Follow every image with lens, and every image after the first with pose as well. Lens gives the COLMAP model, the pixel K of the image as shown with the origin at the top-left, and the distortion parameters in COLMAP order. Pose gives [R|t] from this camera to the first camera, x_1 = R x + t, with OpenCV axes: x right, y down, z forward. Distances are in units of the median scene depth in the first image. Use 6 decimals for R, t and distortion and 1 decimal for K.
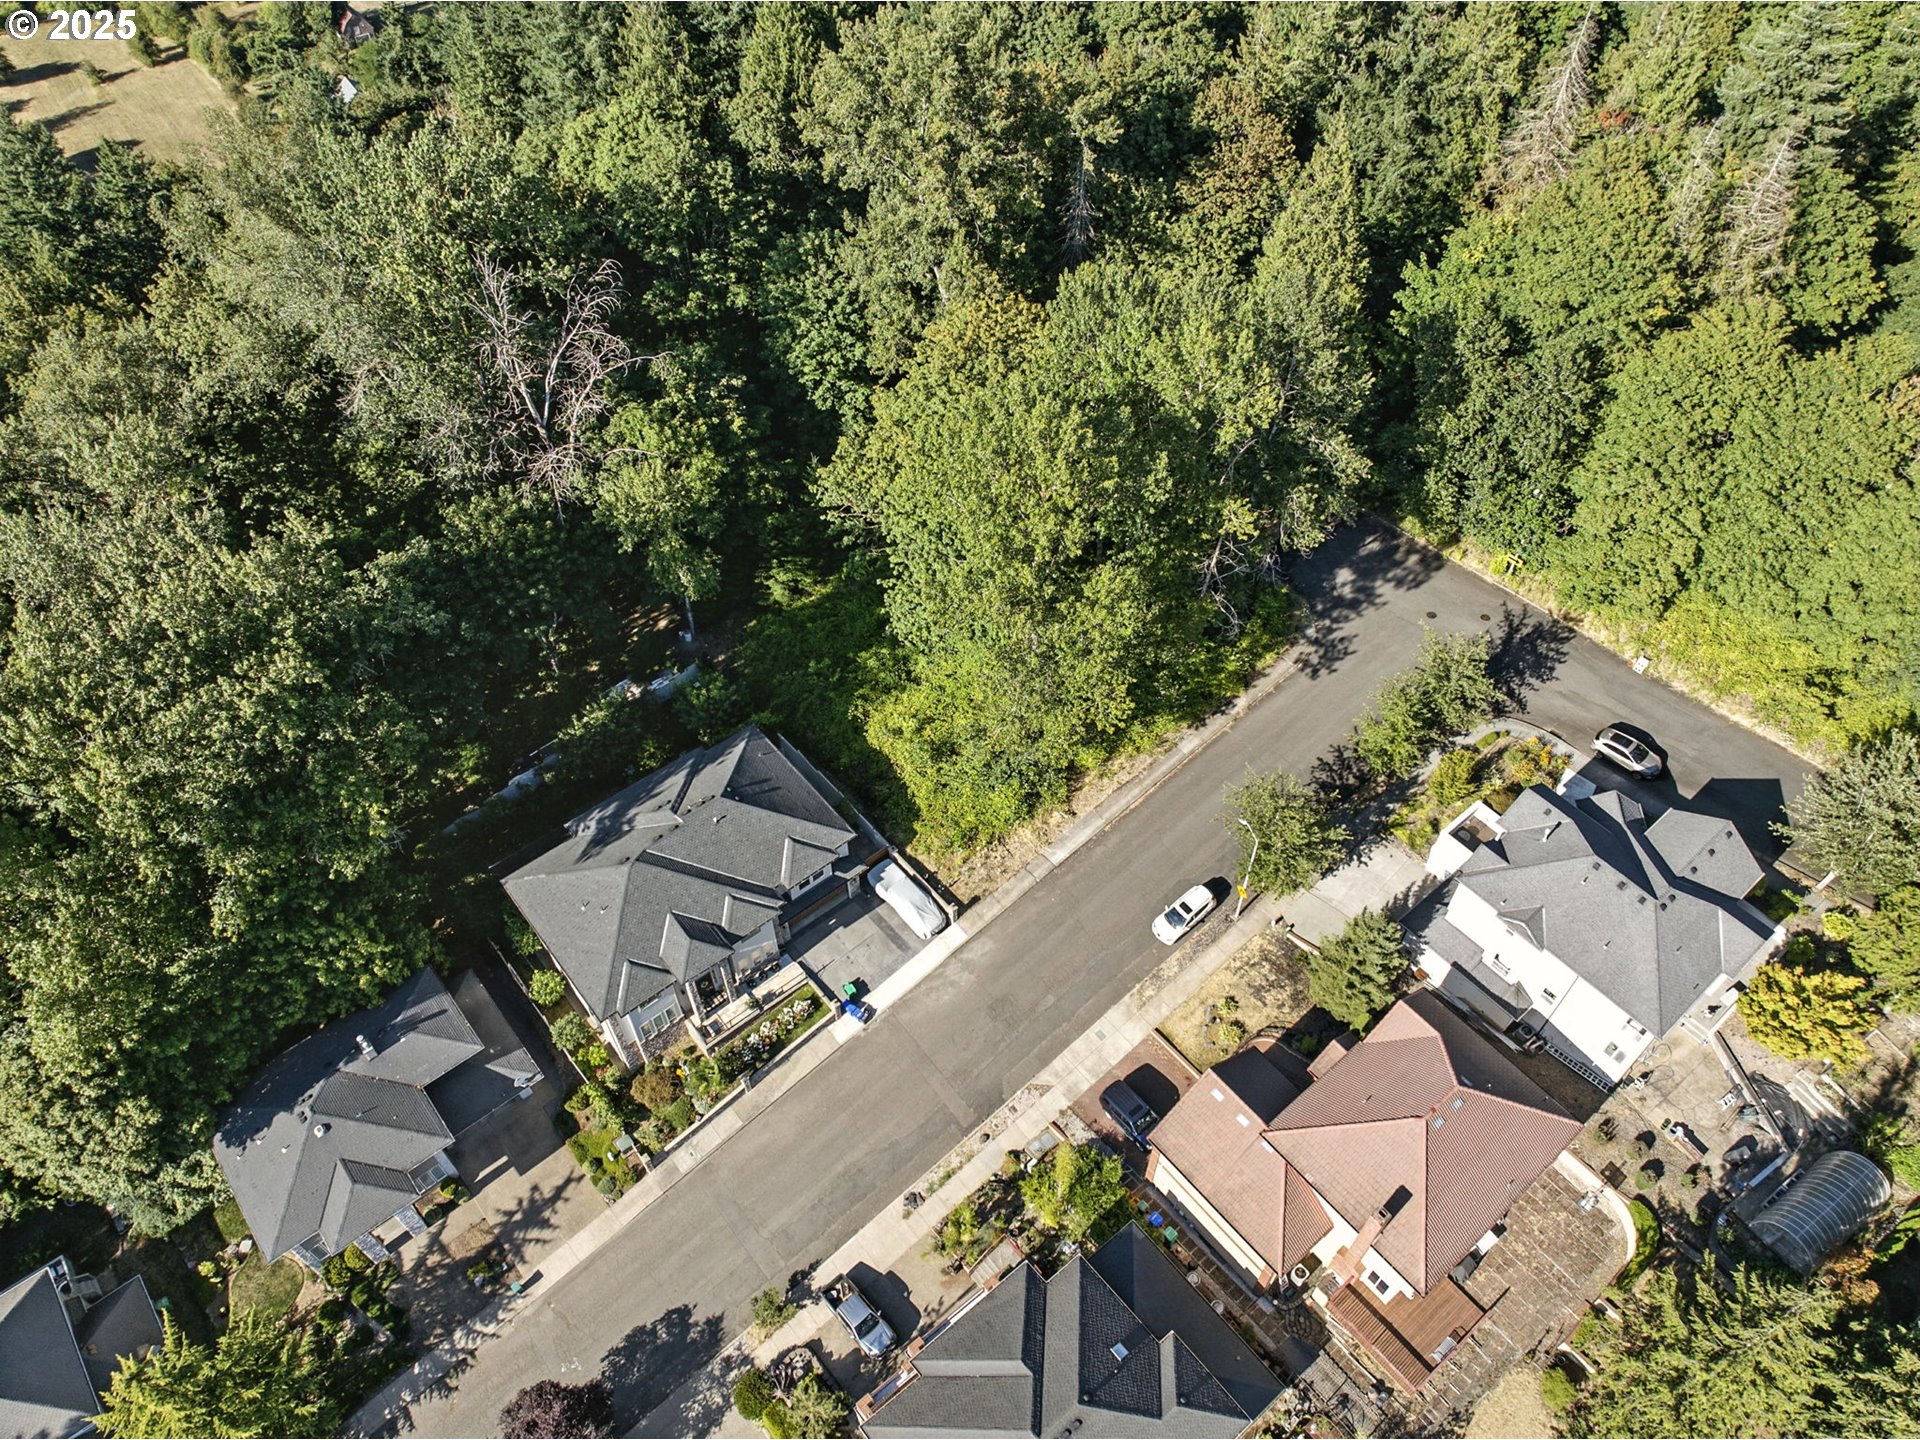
lens RADIAL K [[1344.9, 0, 967.4], [0, 1344.9, 710.1], [0, 0, 1]] dist [-0.041286, 0.004682]
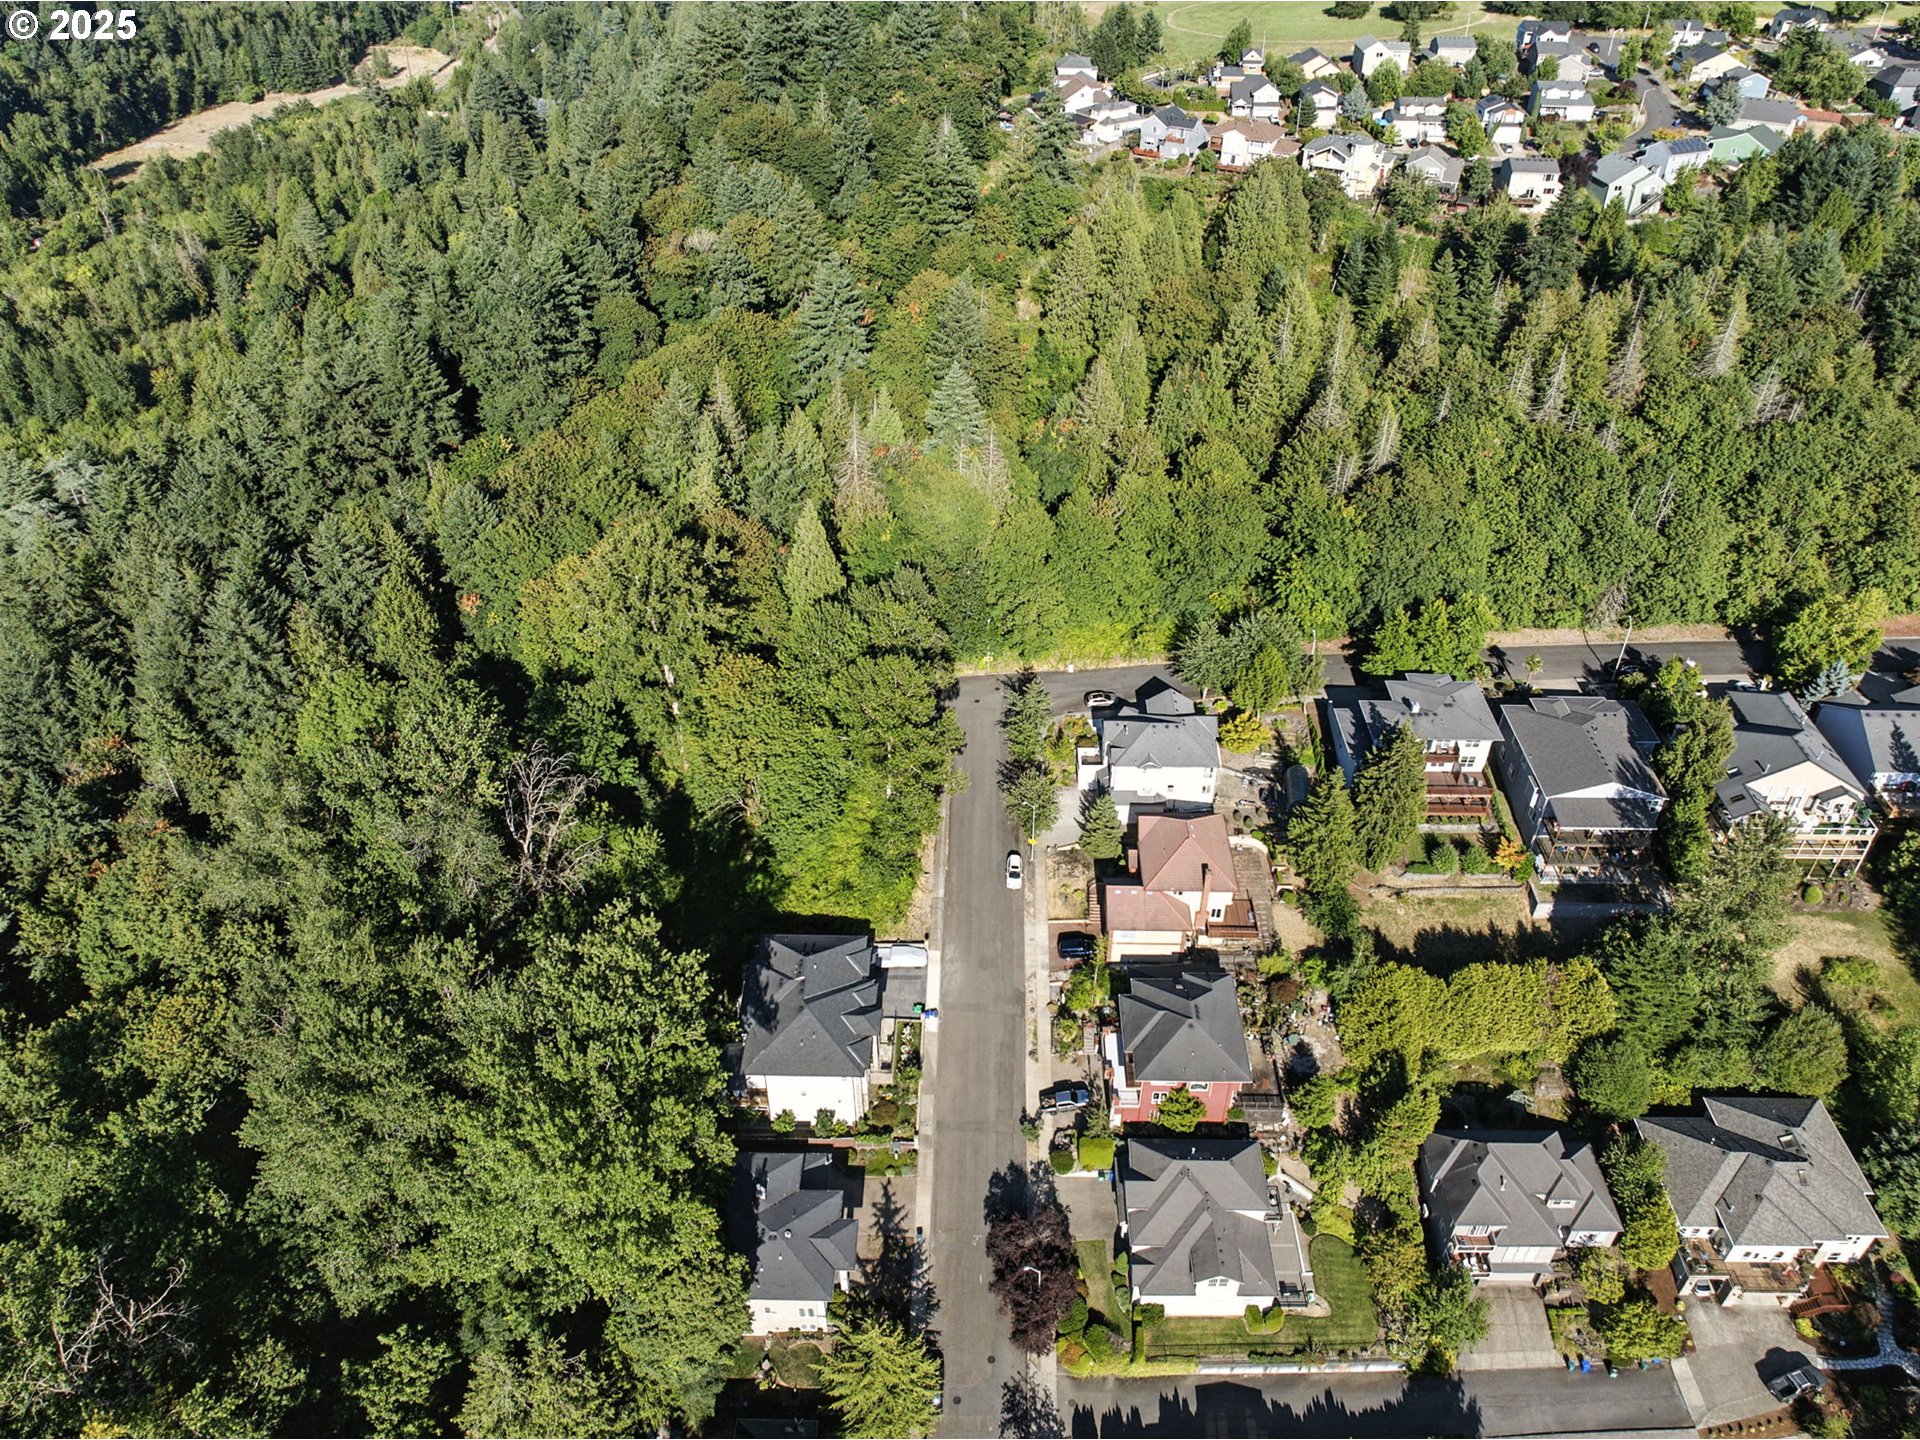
lens RADIAL K [[1344.9, 0, 965.6], [0, 1344.9, 705.8], [0, 0, 1]] dist [-0.041286, 0.004682]
pose [[0.651045, -0.448974, 0.612015, -0.922192], [0.576754, 0.816792, -0.014336, -0.052674], [-0.493453, 0.362316, 0.790716, -0.549037]]
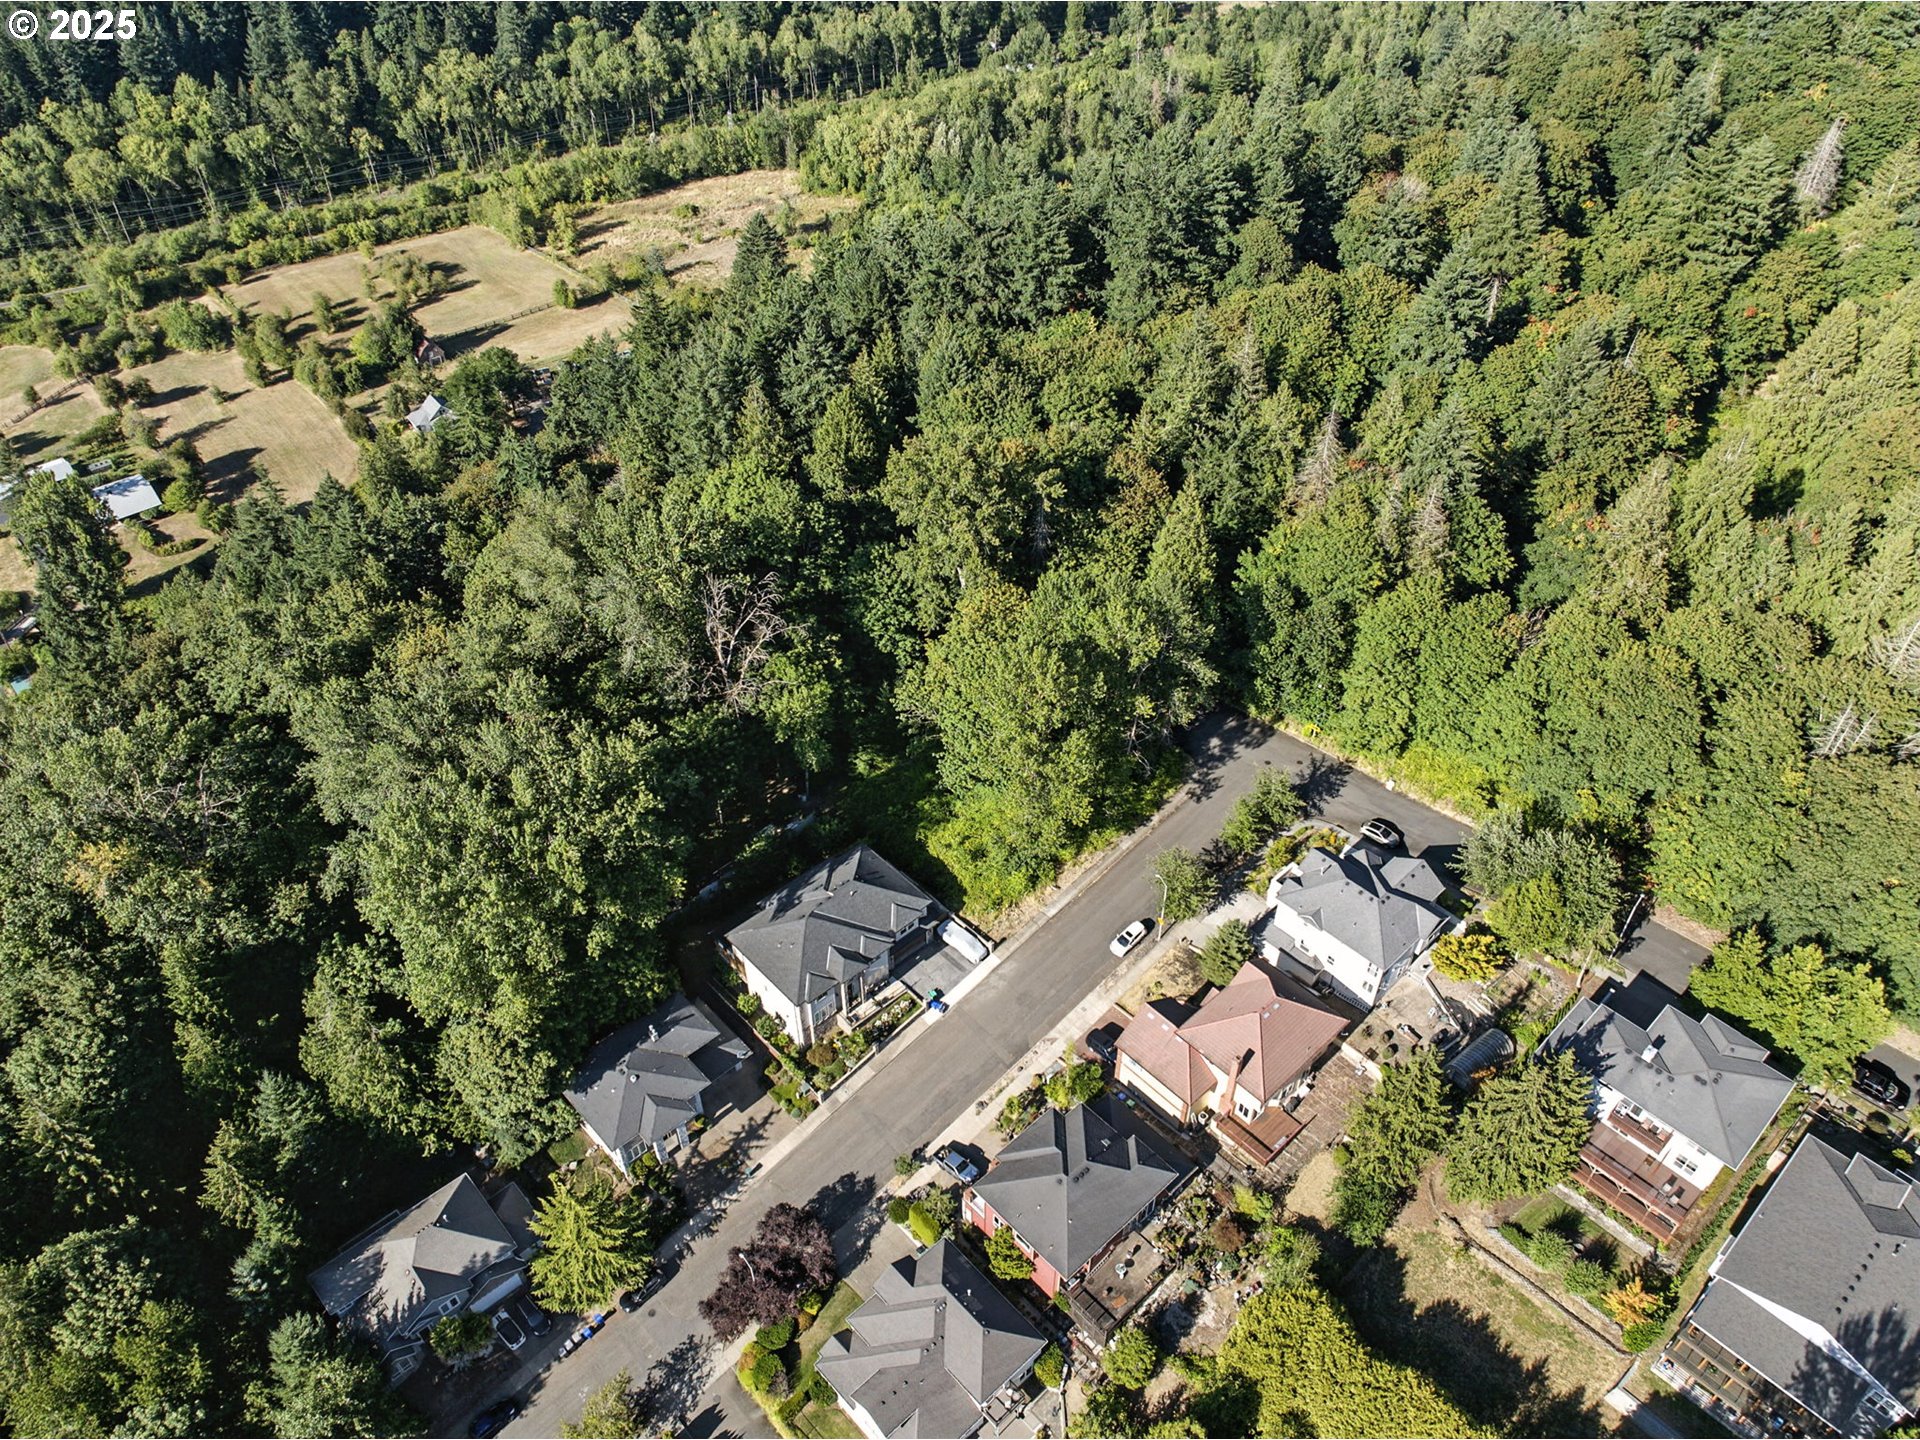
lens RADIAL K [[1344.9, 0, 967.5], [0, 1344.9, 705.3], [0, 0, 1]] dist [-0.041286, 0.004682]
pose [[0.998287, -0.035930, 0.046164, -0.106321], [0.043056, 0.985510, -0.164060, 0.127052], [-0.039601, 0.165767, 0.985370, -0.693047]]
